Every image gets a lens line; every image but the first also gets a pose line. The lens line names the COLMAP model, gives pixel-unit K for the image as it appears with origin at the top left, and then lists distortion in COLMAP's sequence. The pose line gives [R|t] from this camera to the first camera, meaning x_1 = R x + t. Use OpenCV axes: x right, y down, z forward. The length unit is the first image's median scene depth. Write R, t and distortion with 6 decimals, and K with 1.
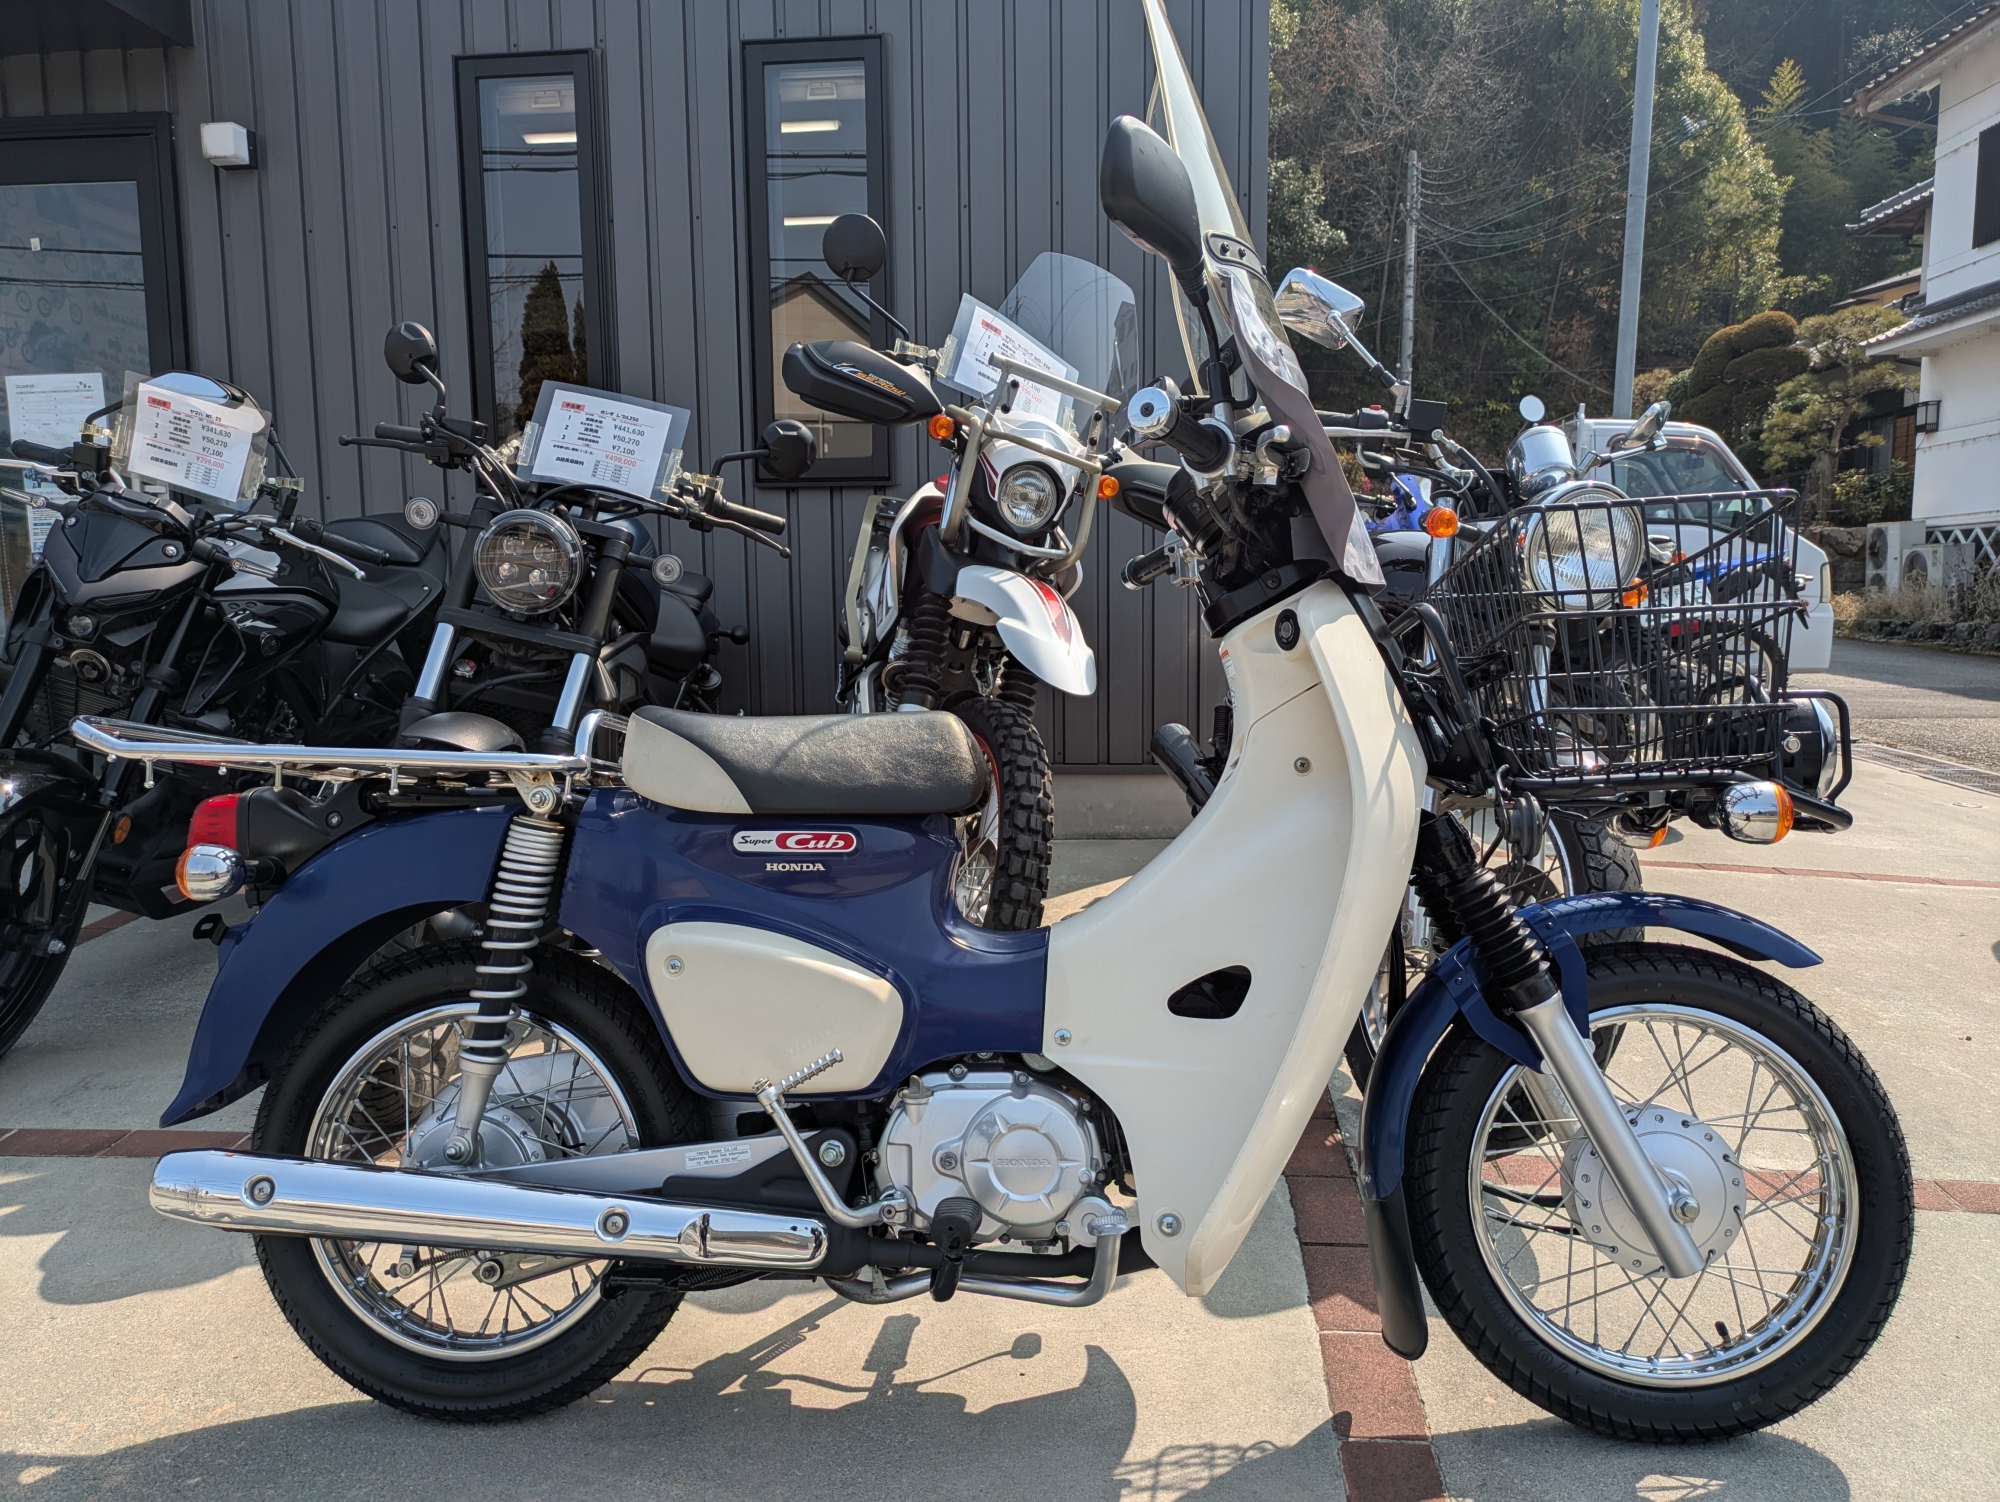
lens RADIAL K [[1493.7, 0, 975.8], [0, 1493.7, 757.4], [0, 0, 1]] dist [0.034820, -0.027196]
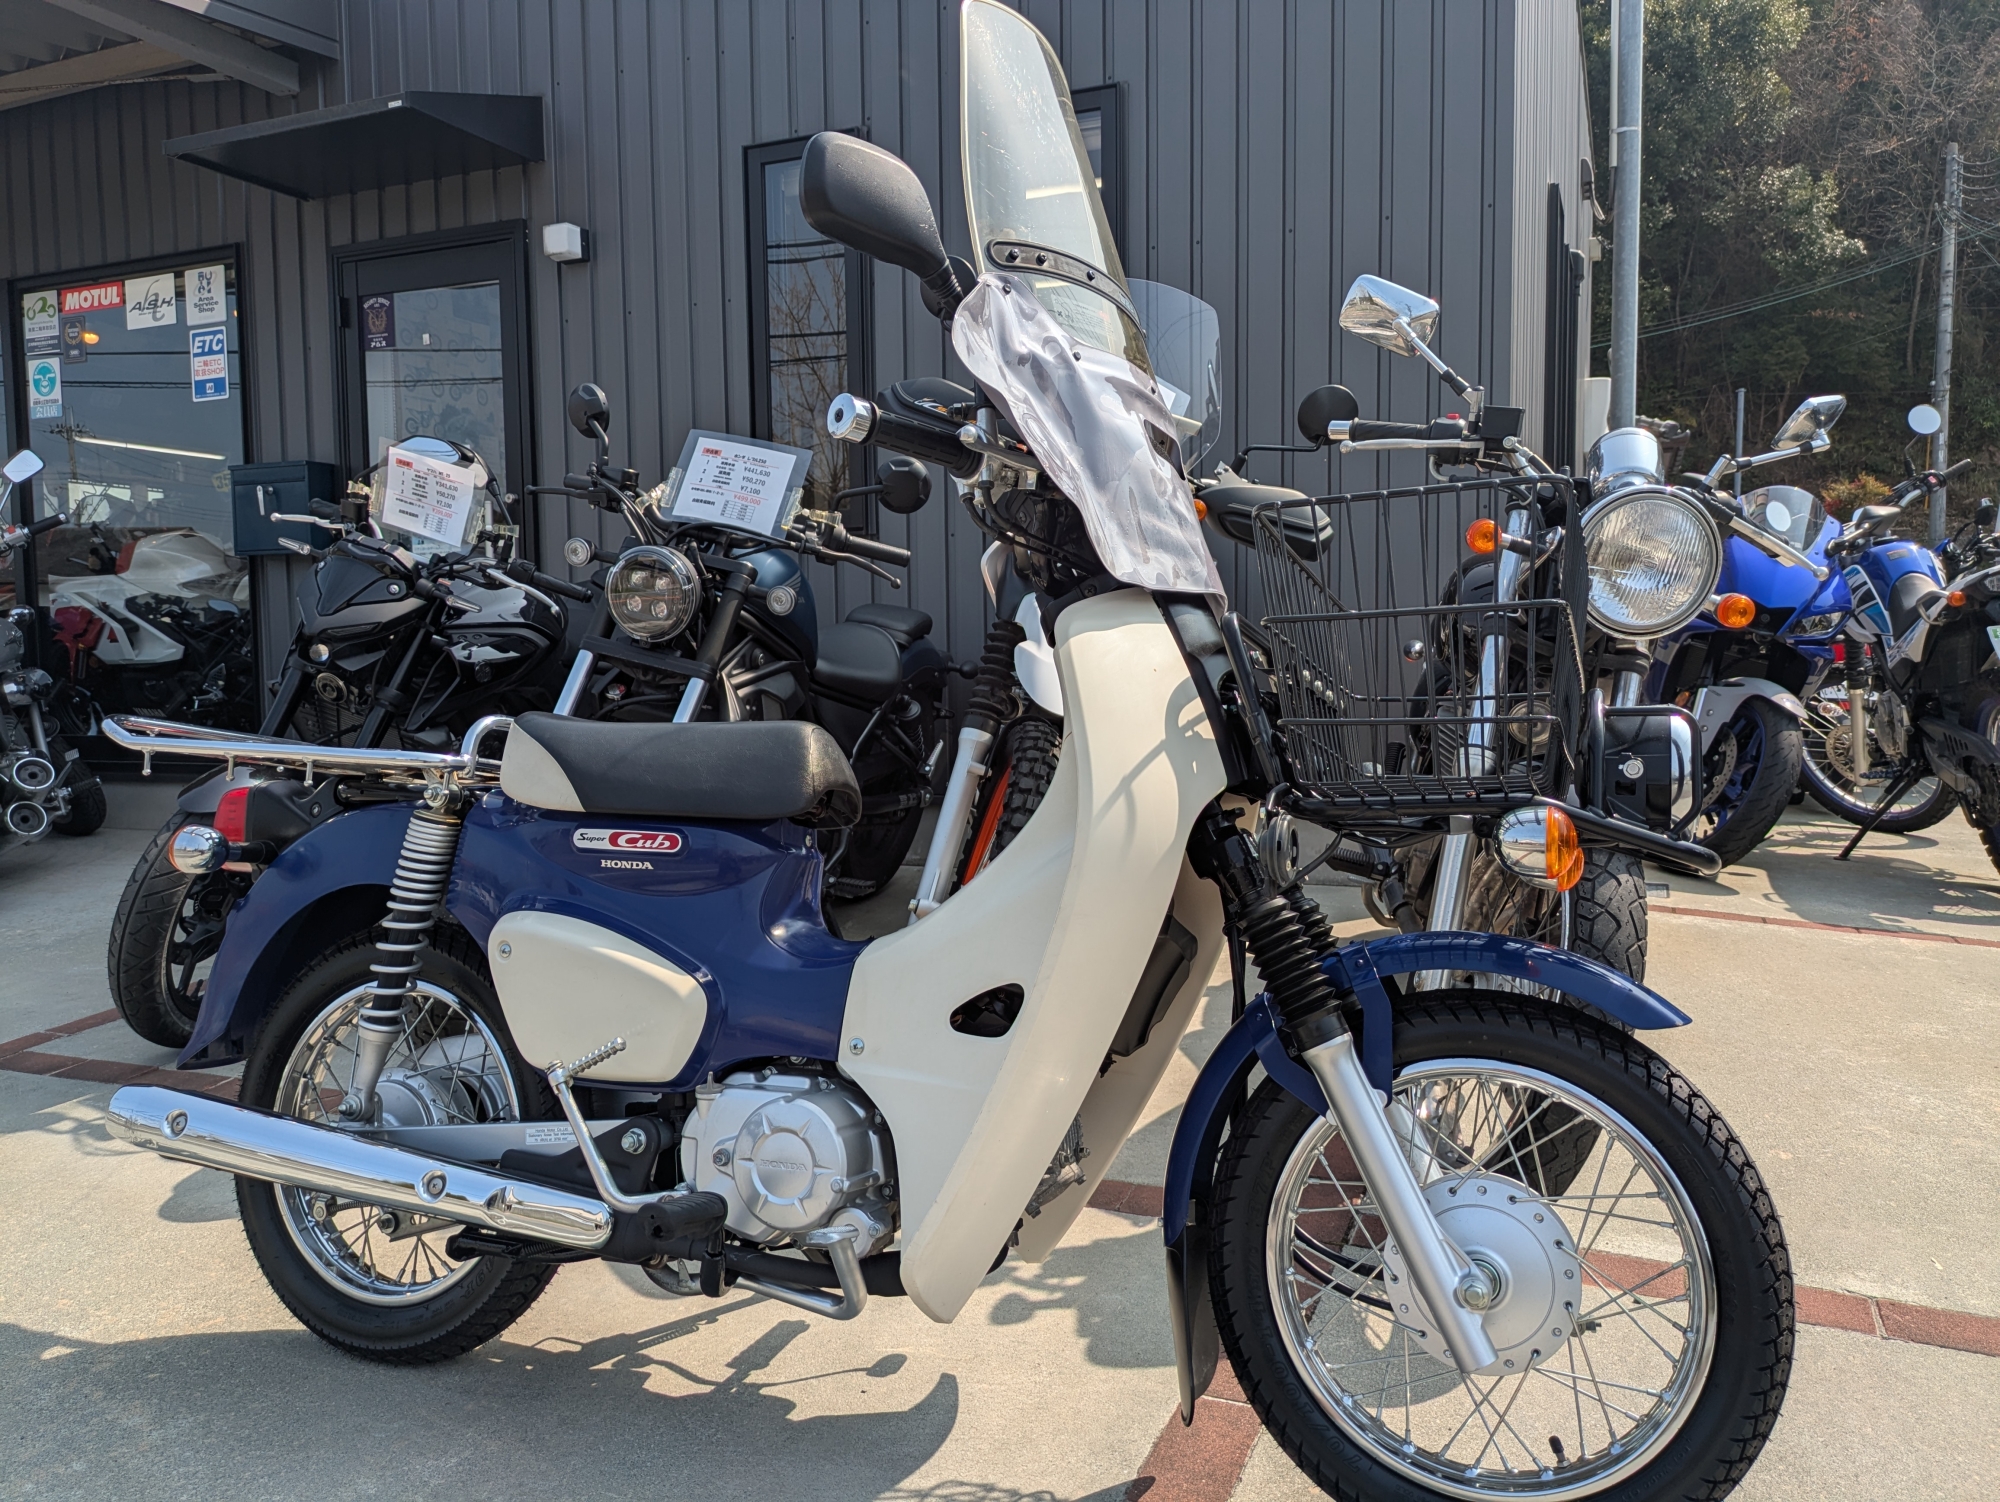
lens RADIAL K [[1493.7, 0, 998.8], [0, 1493.7, 742.4], [0, 0, 1]] dist [0.034820, -0.027196]
pose [[0.956145, 0.017687, -0.292361, 0.307931], [-0.030445, 0.998770, -0.039145, 0.014591], [0.291309, 0.046329, 0.955507, 0.044677]]
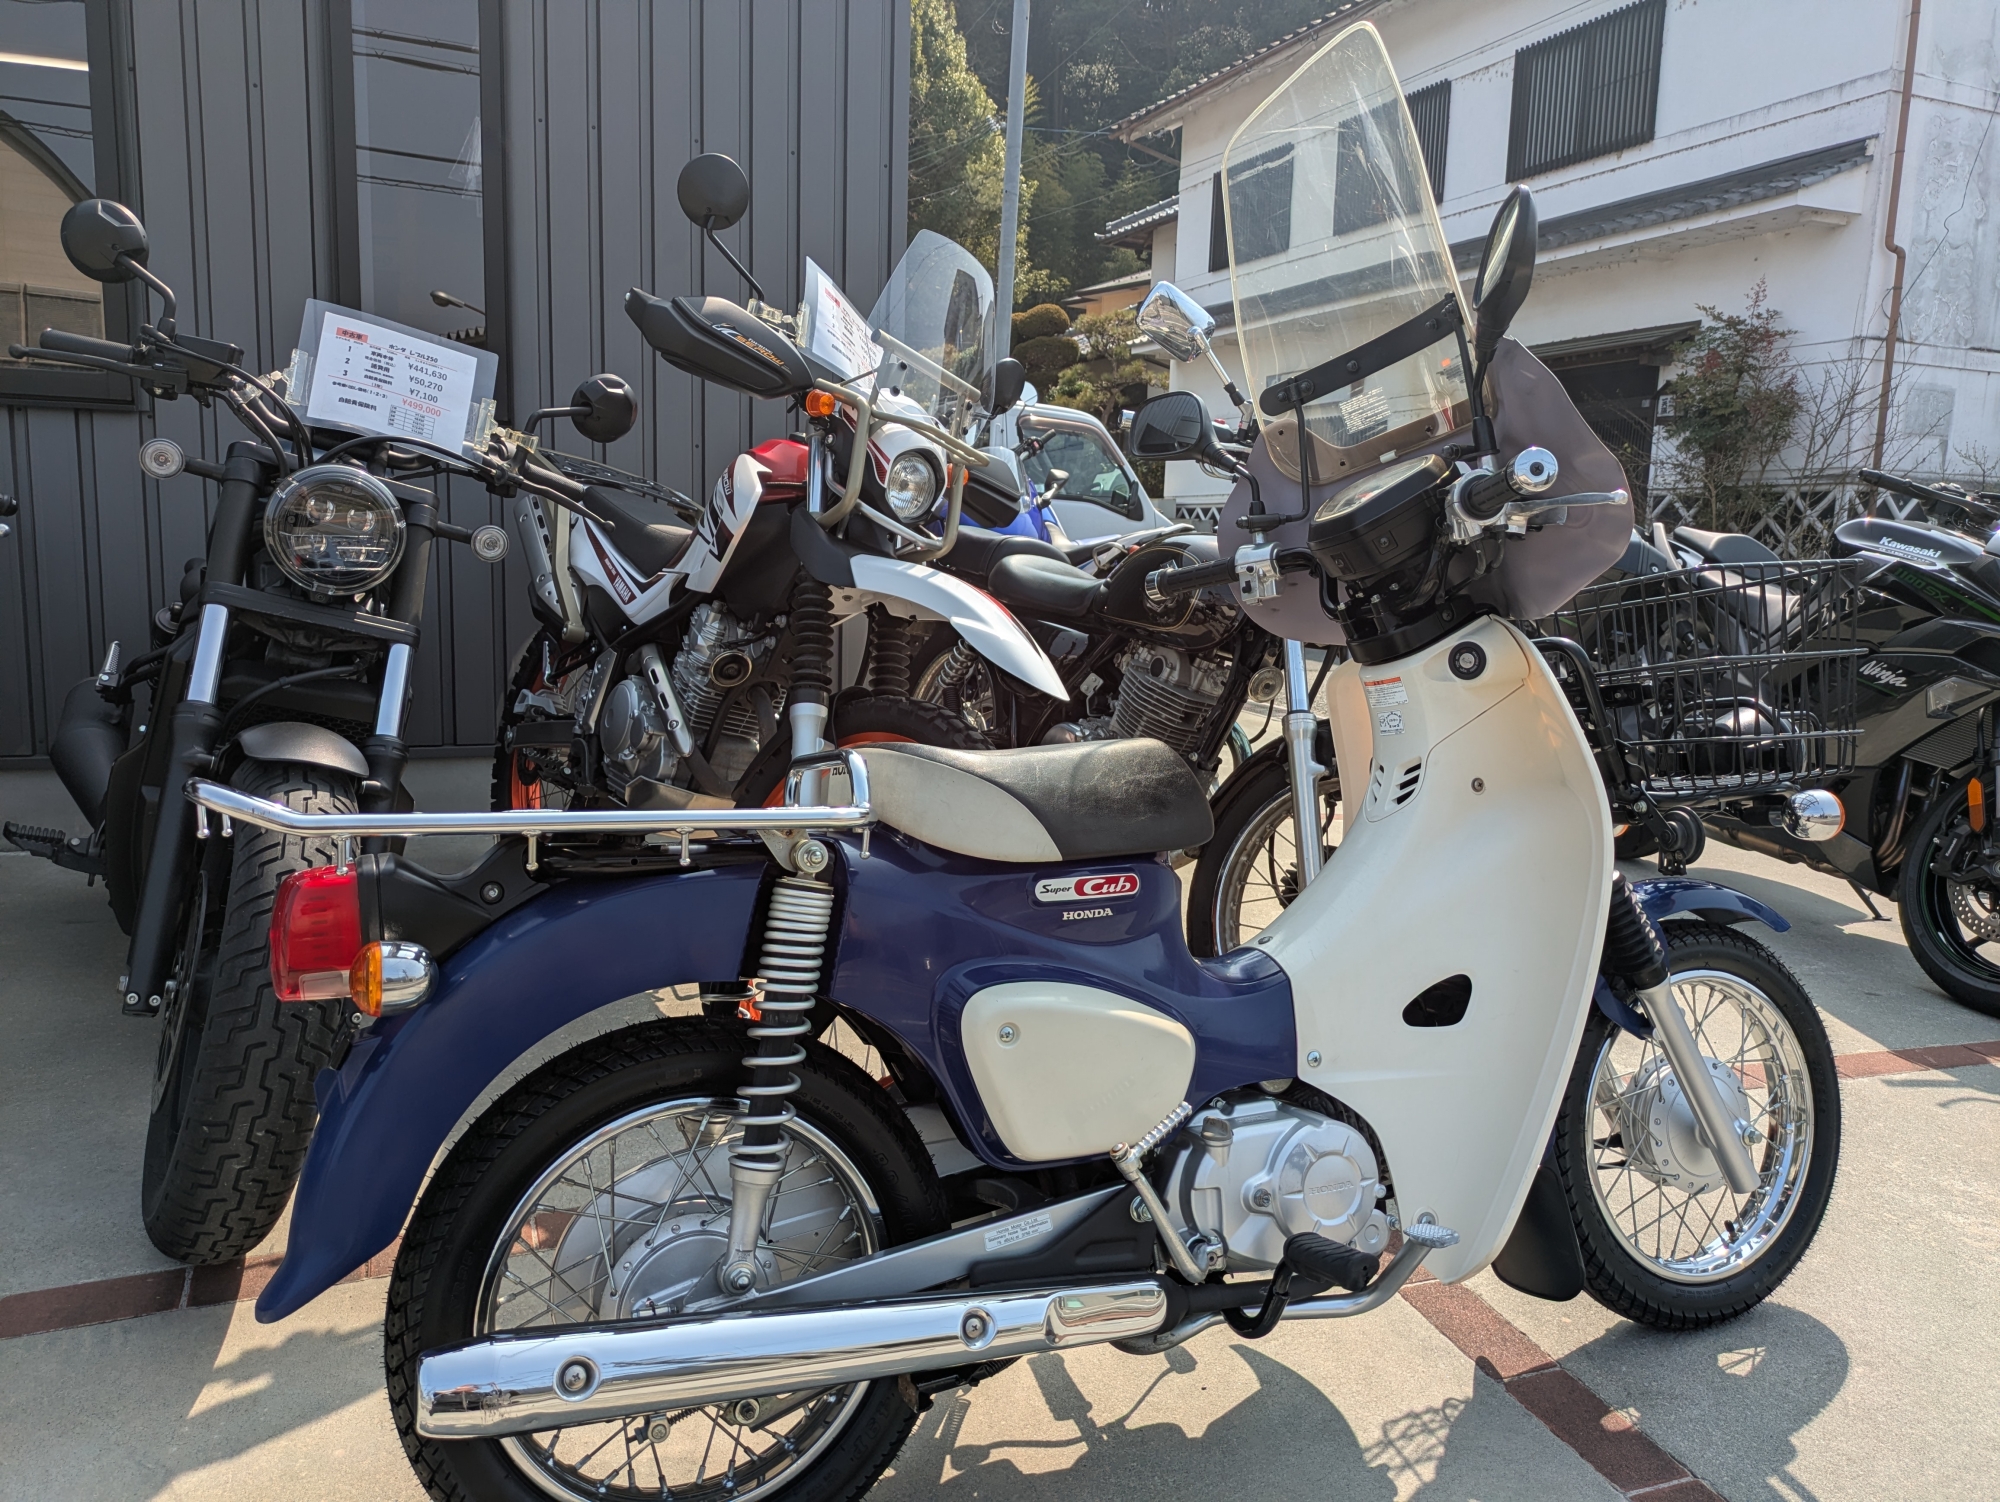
lens RADIAL K [[1493.7, 0, 989.2], [0, 1493.7, 755.8], [0, 0, 1]] dist [0.034820, -0.027196]
pose [[0.884613, -0.029195, 0.465411, -0.430070], [0.010644, 0.999042, 0.042438, -0.046898], [-0.466205, -0.032587, 0.884077, 0.141120]]
